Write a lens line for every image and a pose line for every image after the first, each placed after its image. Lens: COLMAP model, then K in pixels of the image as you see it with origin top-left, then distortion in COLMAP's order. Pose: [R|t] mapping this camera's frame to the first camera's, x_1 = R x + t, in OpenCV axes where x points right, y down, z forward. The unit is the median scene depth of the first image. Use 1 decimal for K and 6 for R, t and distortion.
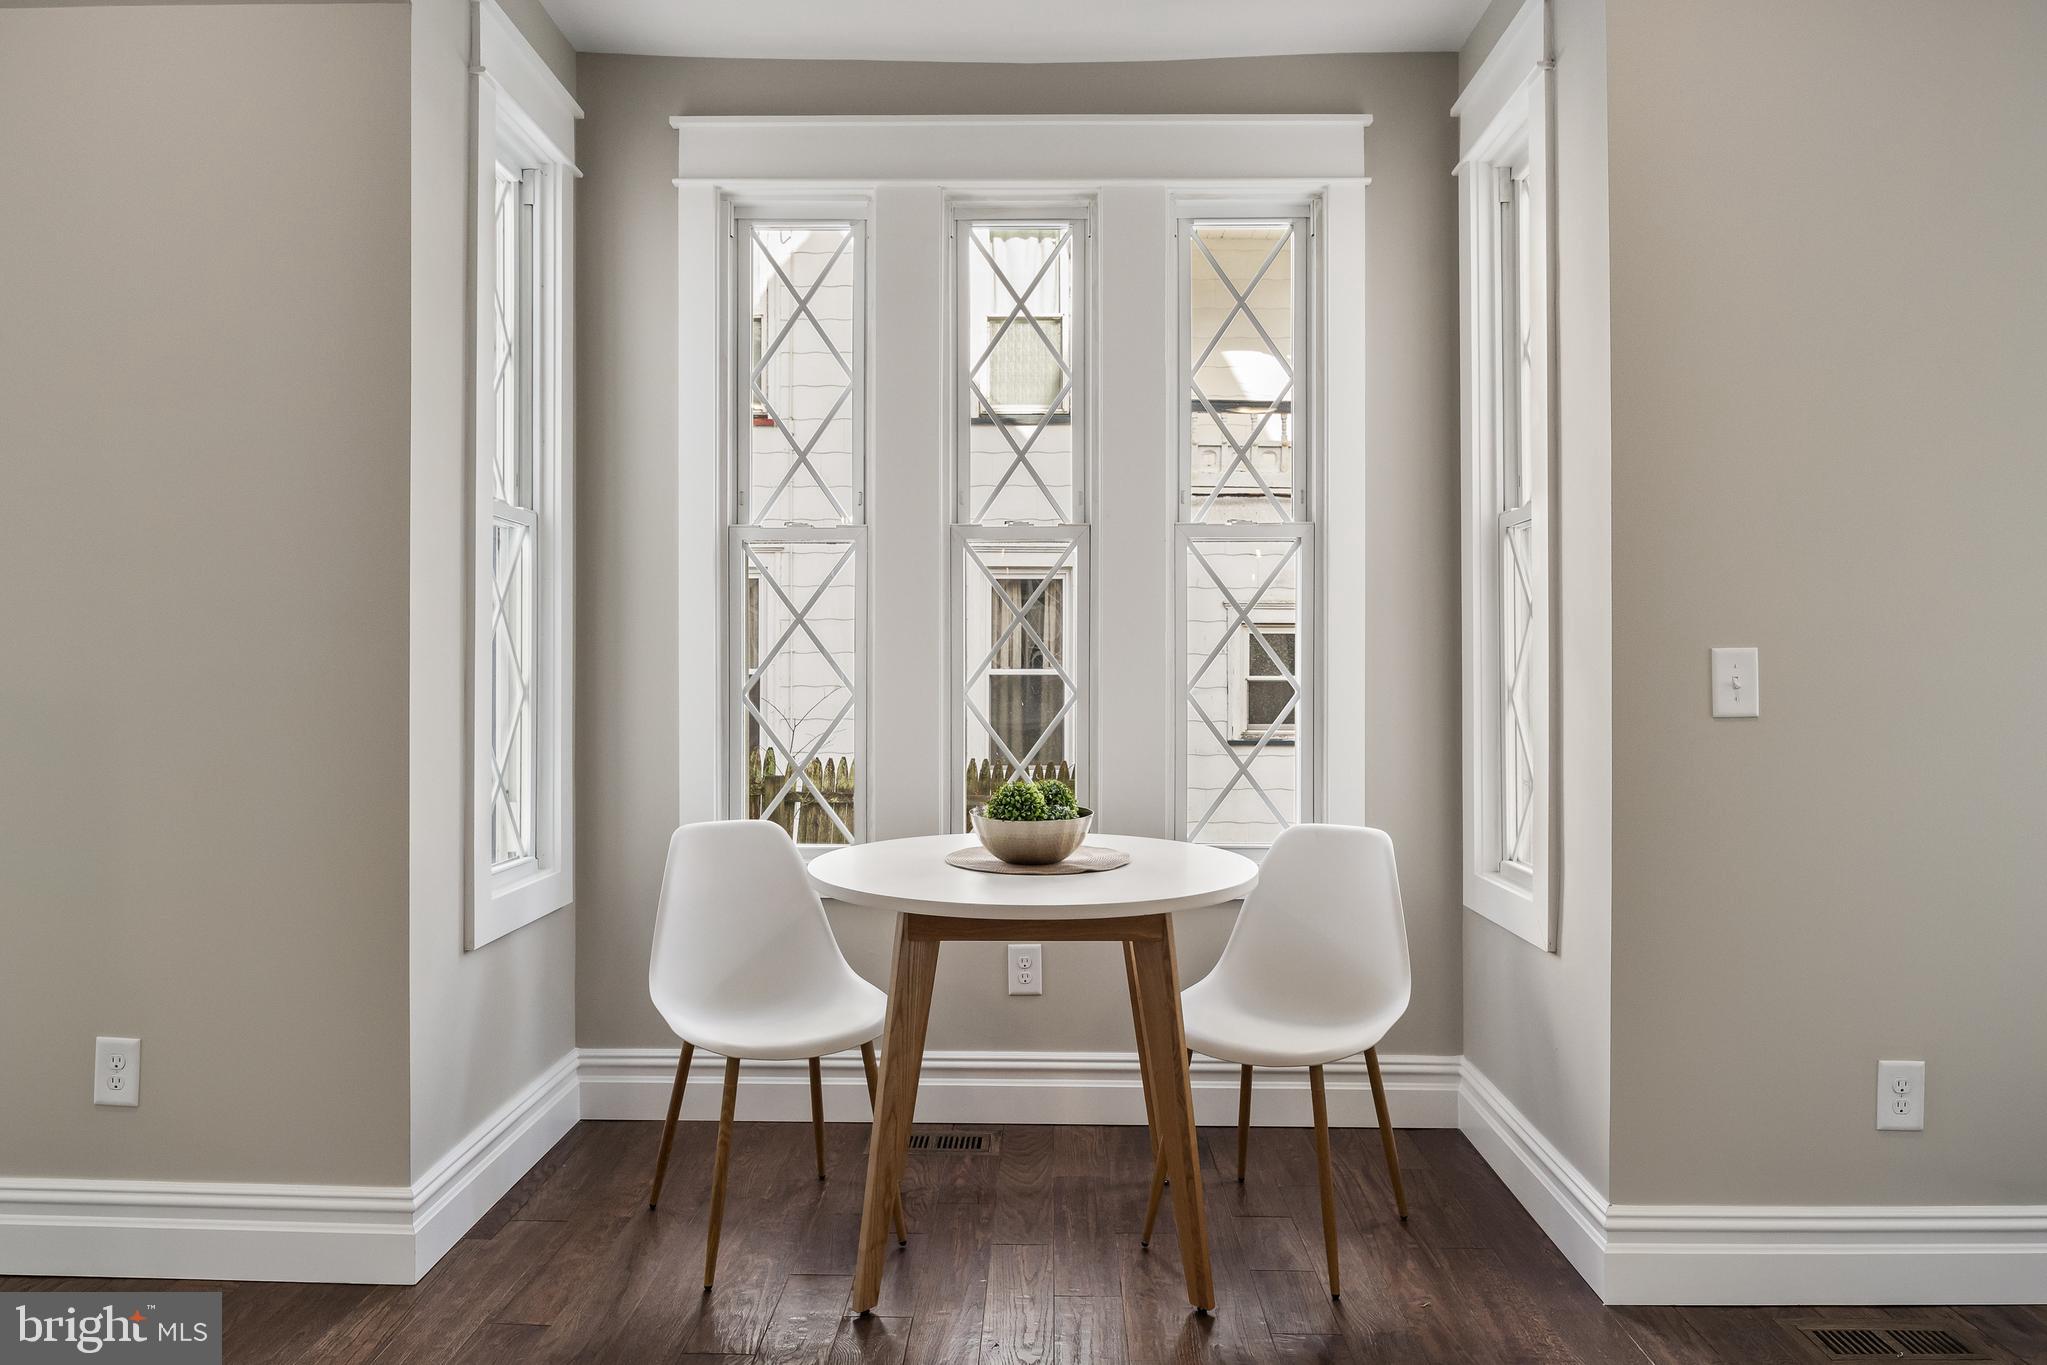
lens RADIAL K [[1389.7, 0, 1029.6], [0, 1389.7, 692.8], [0, 0, 1]] dist [-0.001254, 0.002657]
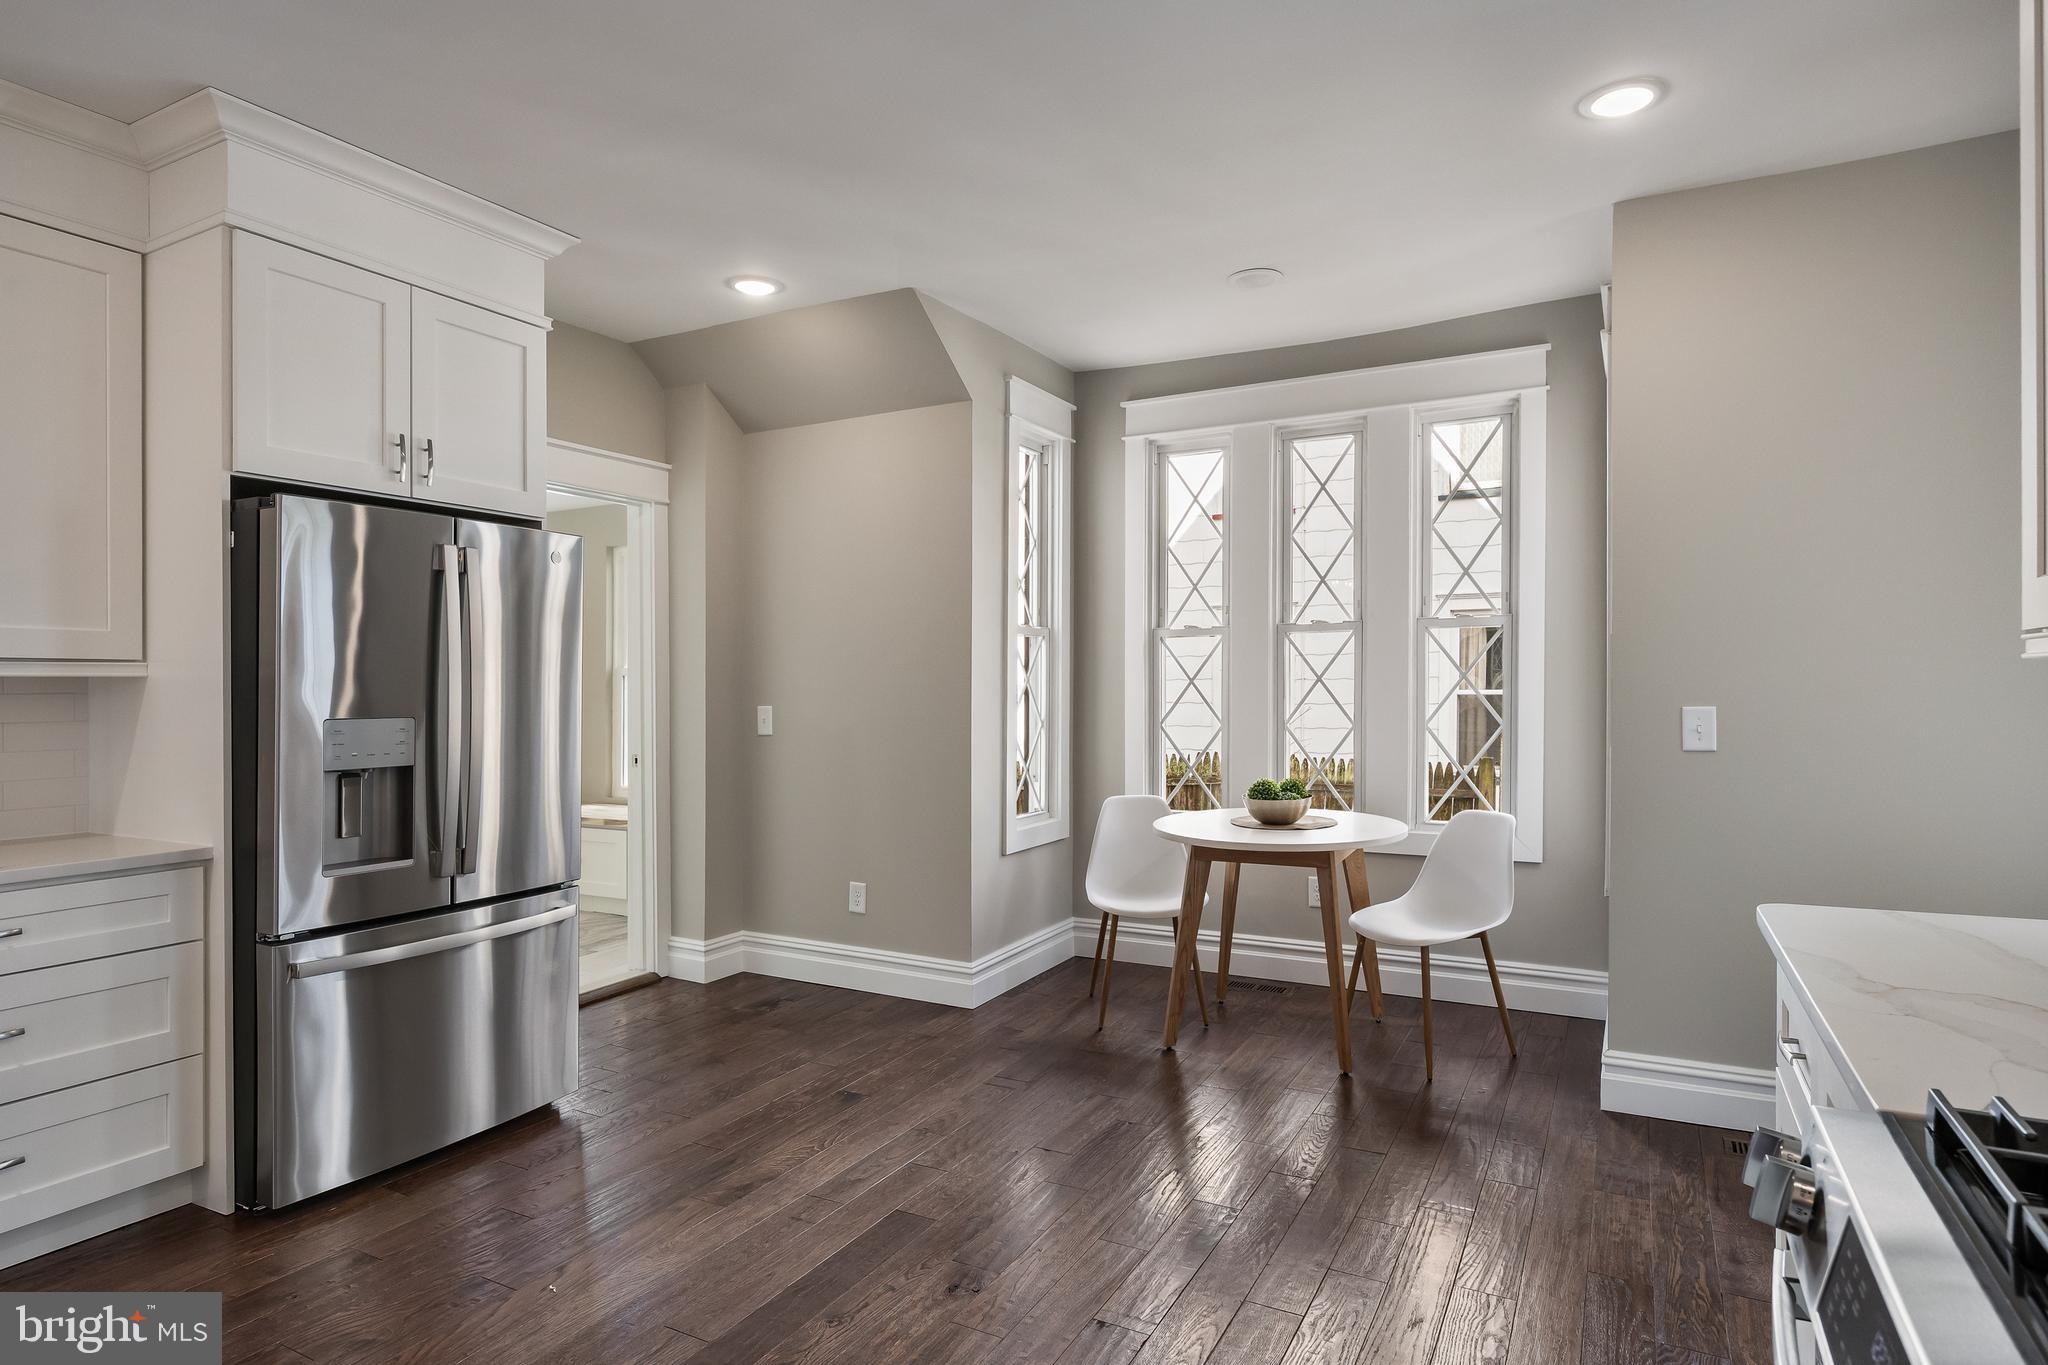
lens RADIAL K [[1149.4, 0, 1028.0], [0, 1149.4, 677.2], [0, 0, 1]] dist [-0.002064, -0.000227]
pose [[0.887529, -0.012093, -0.460594, 0.340653], [0.003932, 0.999818, -0.018673, -0.034991], [0.460736, 0.014762, 0.887414, -0.398826]]
